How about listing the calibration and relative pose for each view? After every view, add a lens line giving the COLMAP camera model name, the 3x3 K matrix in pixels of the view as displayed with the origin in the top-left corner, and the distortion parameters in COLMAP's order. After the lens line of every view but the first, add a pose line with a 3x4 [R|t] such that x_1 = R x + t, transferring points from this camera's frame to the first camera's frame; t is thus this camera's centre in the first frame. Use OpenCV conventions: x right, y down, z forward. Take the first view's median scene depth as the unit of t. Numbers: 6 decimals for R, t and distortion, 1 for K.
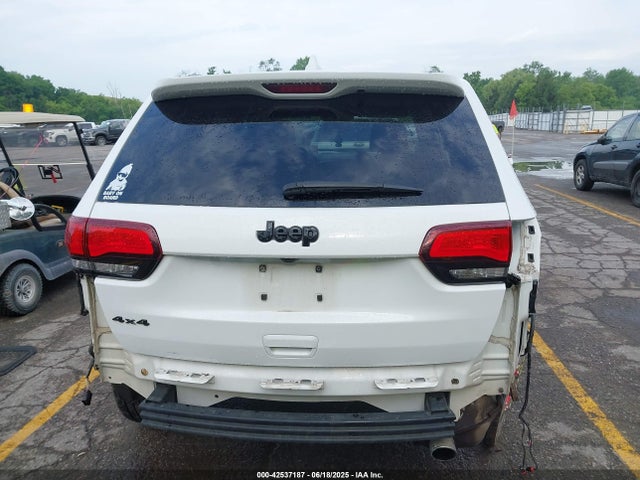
lens RADIAL K [[499.2, 0, 321.1], [0, 499.2, 236.2], [0, 0, 1]] dist [0.027057, -0.030598]
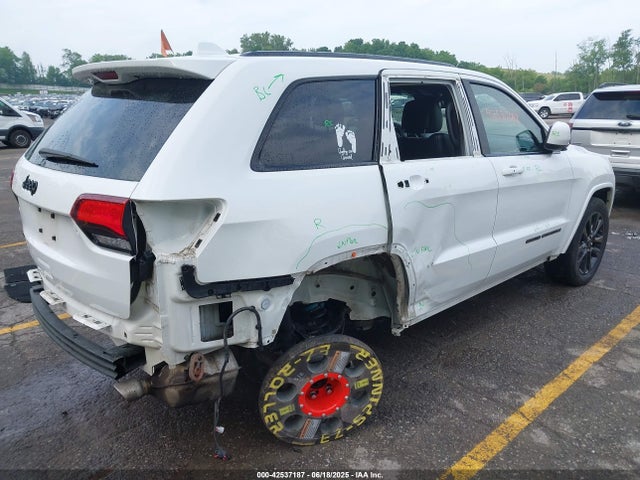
lens RADIAL K [[499.2, 0, 321.1], [0, 499.2, 236.2], [0, 0, 1]] dist [0.027057, -0.030598]
pose [[0.752262, 0.182488, -0.633088, 1.288328], [-0.148917, 0.983105, 0.106431, -0.118965], [0.641815, 0.014214, 0.766728, 0.405599]]
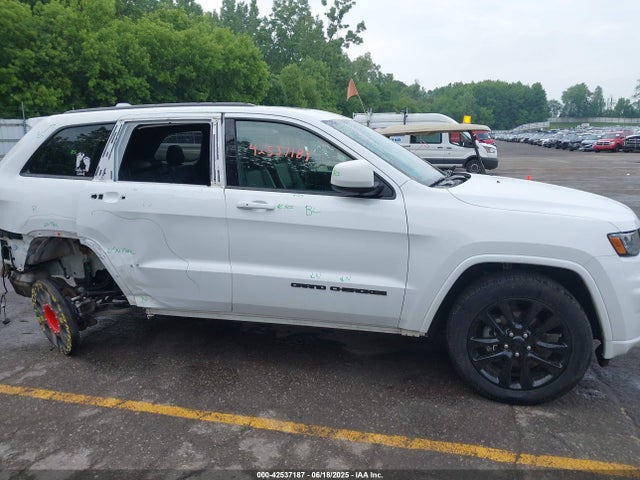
lens RADIAL K [[510.7, 0, 320.0], [0, 510.7, 240.0], [0, 0, 1]] dist [0.025463, -0.010252]
pose [[-0.157833, 0.222217, -0.962137, 2.386480], [-0.189404, 0.949446, 0.250357, -0.650840], [0.969131, 0.221747, -0.107765, 2.705294]]
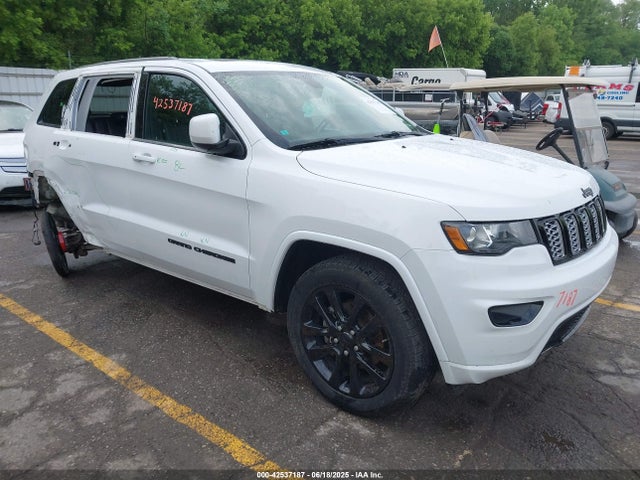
lens RADIAL K [[503.6, 0, 320.0], [0, 503.6, 240.0], [0, 0, 1]] dist [-0.003632, 0.016407]
pose [[-0.563463, 0.254383, -0.786002, 1.785903], [-0.150537, 0.903870, 0.400446, -0.832587], [0.812311, 0.343959, -0.471003, 3.759074]]
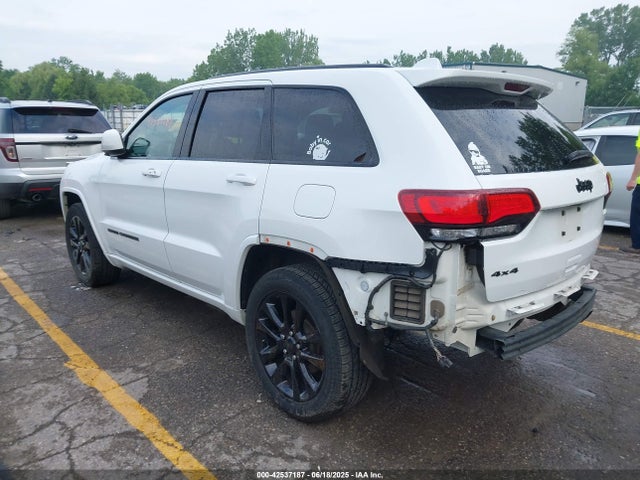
lens RADIAL K [[499.2, 0, 321.1], [0, 499.2, 236.2], [0, 0, 1]] dist [0.027057, -0.030598]
pose [[0.663264, -0.140597, 0.735060, -1.546092], [0.137995, 0.988329, 0.064523, -0.055132], [-0.735553, 0.058639, 0.674925, 0.513012]]
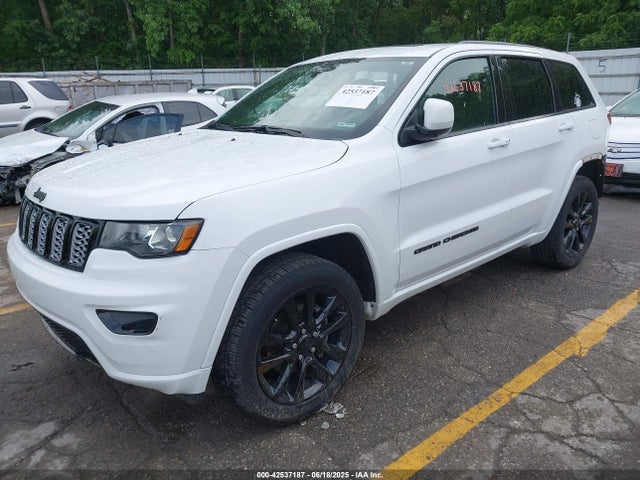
lens RADIAL K [[499.2, 0, 321.1], [0, 499.2, 236.2], [0, 0, 1]] dist [0.027057, -0.030598]
pose [[-0.725064, -0.165232, 0.668566, -1.301057], [0.172952, 0.895992, 0.409006, -0.812534], [-0.666610, 0.412185, -0.621075, 3.984410]]
